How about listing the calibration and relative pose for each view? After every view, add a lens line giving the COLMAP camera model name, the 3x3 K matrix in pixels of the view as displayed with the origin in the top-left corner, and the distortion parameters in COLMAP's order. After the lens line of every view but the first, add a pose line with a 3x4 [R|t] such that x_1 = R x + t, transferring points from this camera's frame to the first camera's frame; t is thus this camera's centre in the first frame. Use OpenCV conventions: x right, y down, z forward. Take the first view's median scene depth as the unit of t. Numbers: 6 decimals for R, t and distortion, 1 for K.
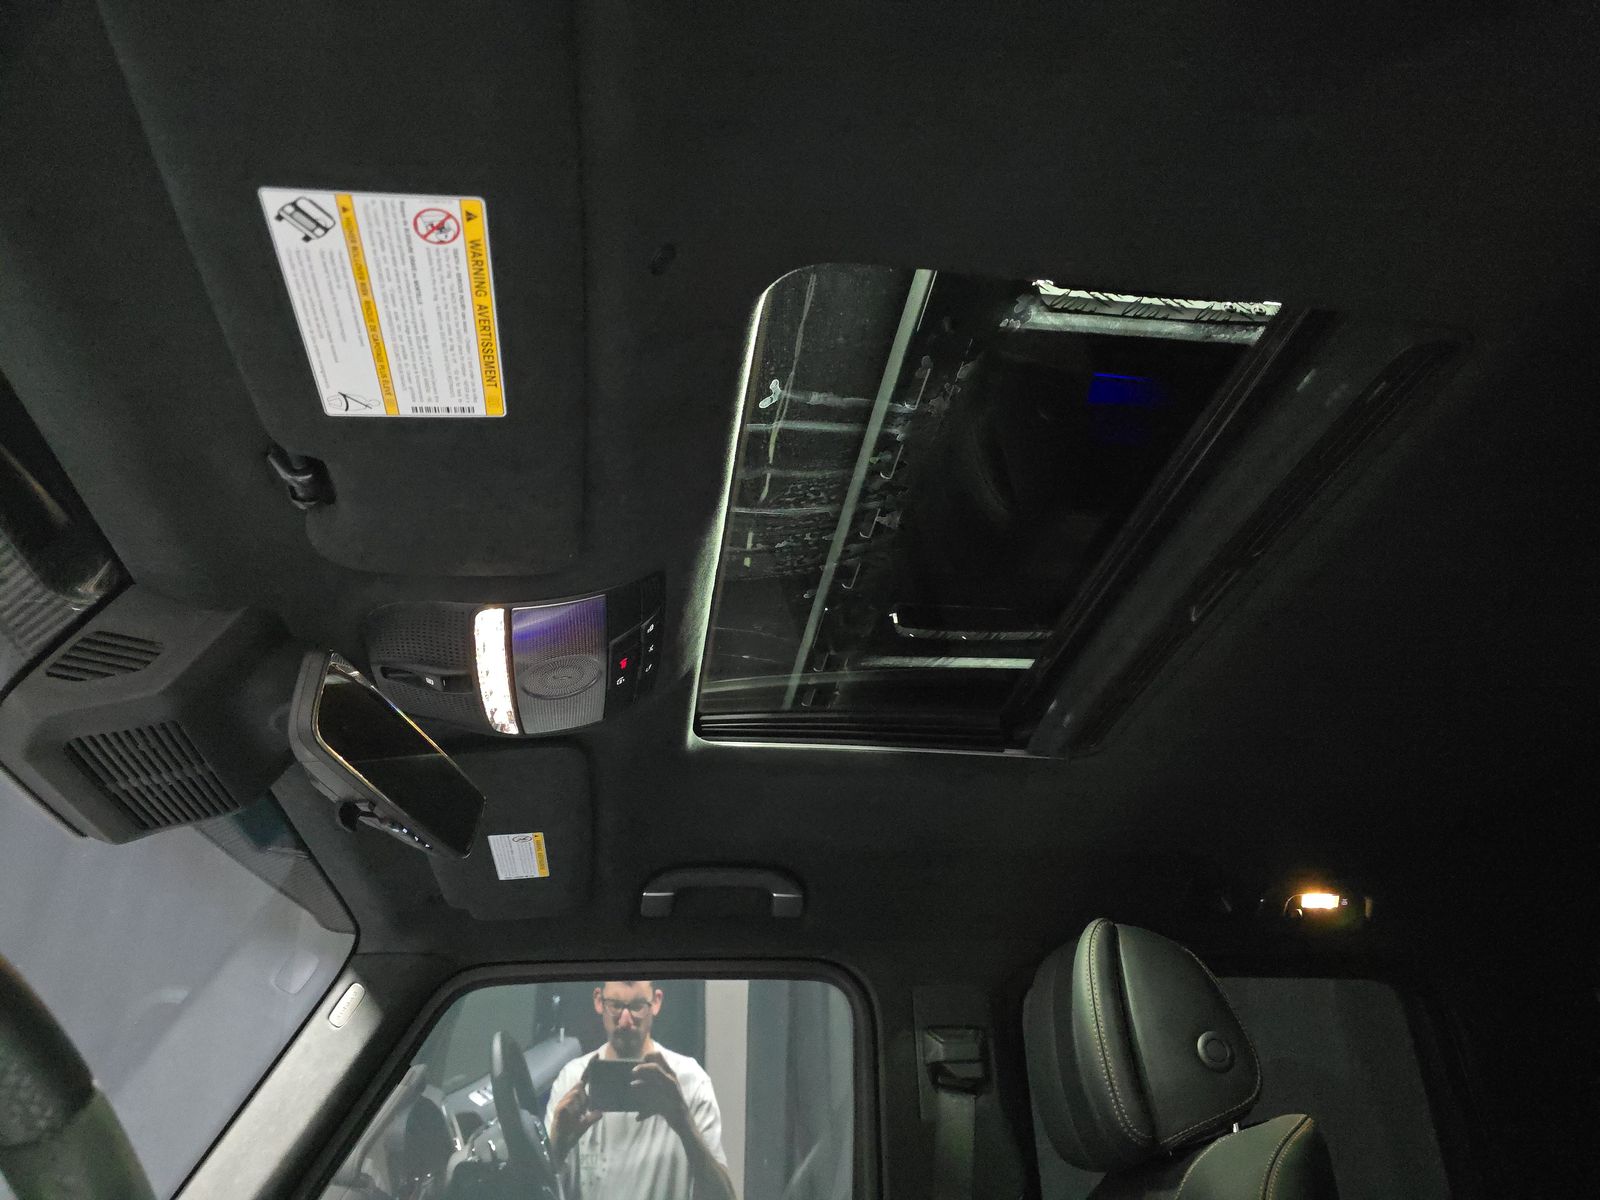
lens RADIAL K [[1044.2, 0, 800.0], [0, 1044.2, 600.0], [0, 0, 1]] dist [0.007635, -0.000885]
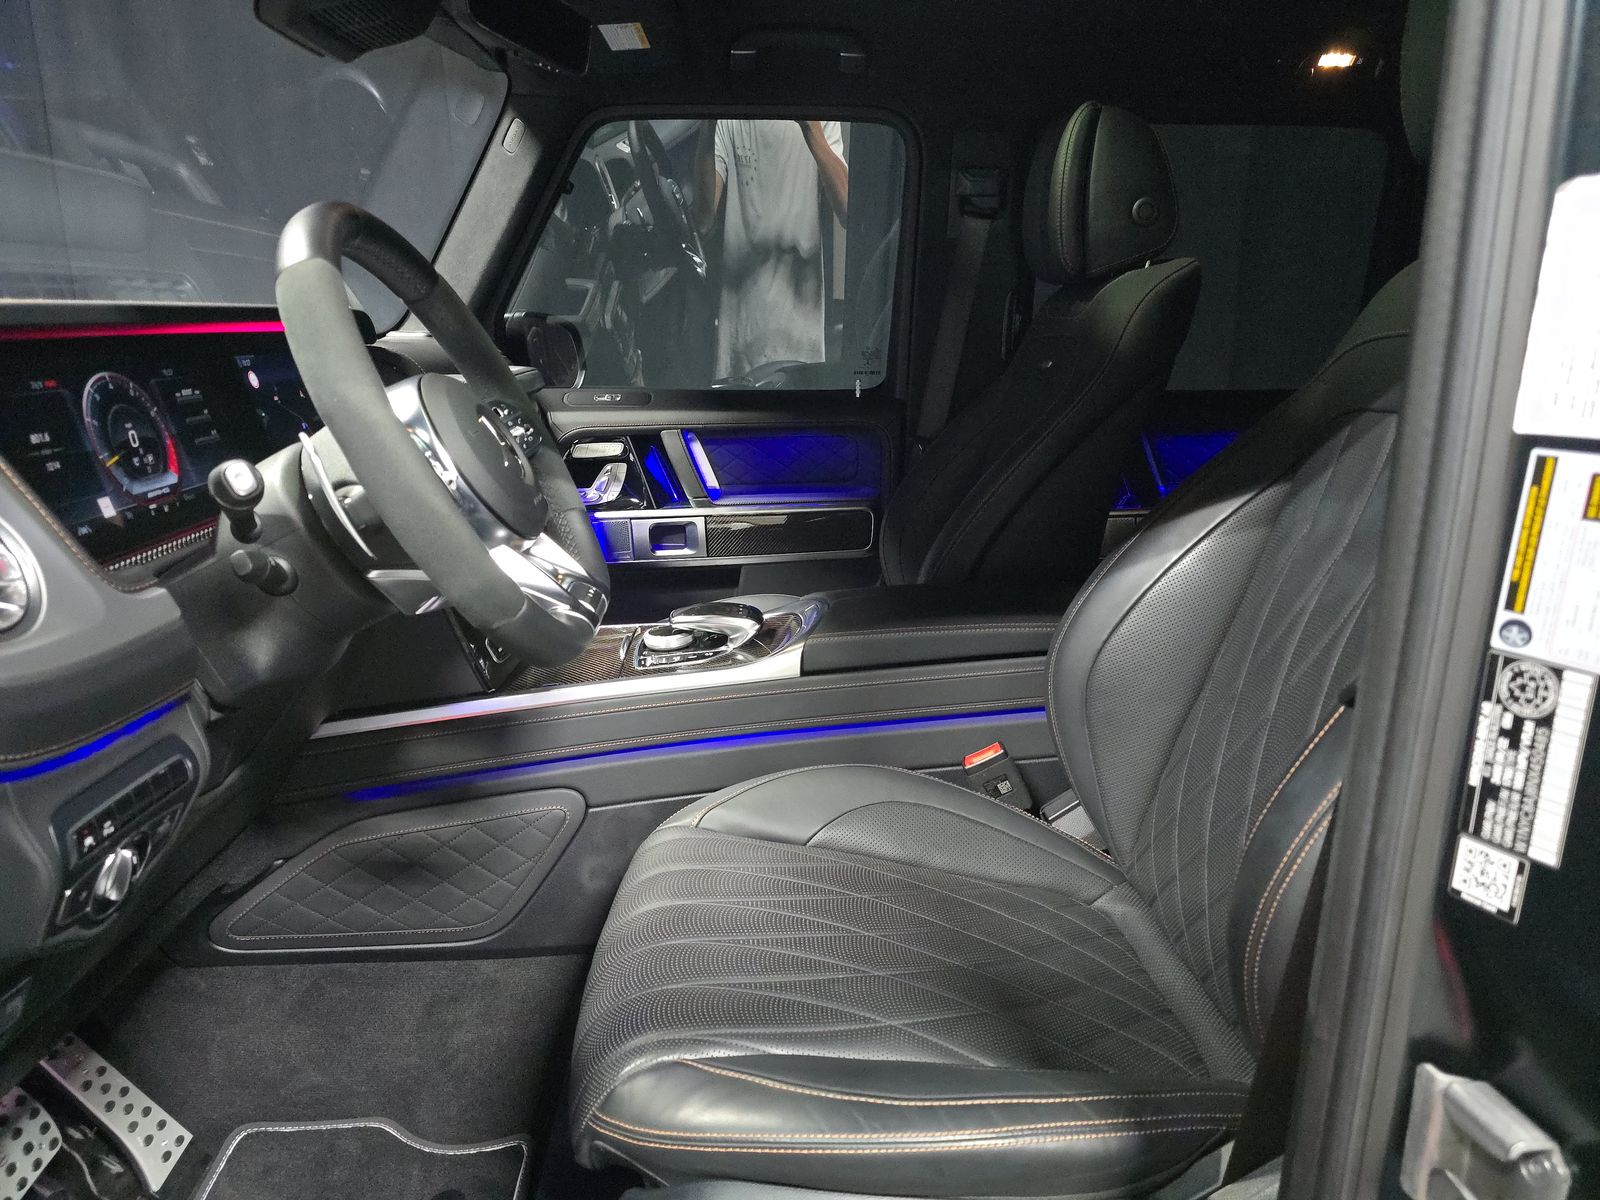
lens RADIAL K [[1044.2, 0, 800.0], [0, 1044.2, 600.0], [0, 0, 1]] dist [0.007635, -0.000885]
pose [[0.992447, 0.074355, -0.097572, 0.092340], [0.024615, 0.658496, 0.752181, -0.205748], [0.120179, -0.748902, 0.651693, -0.242129]]
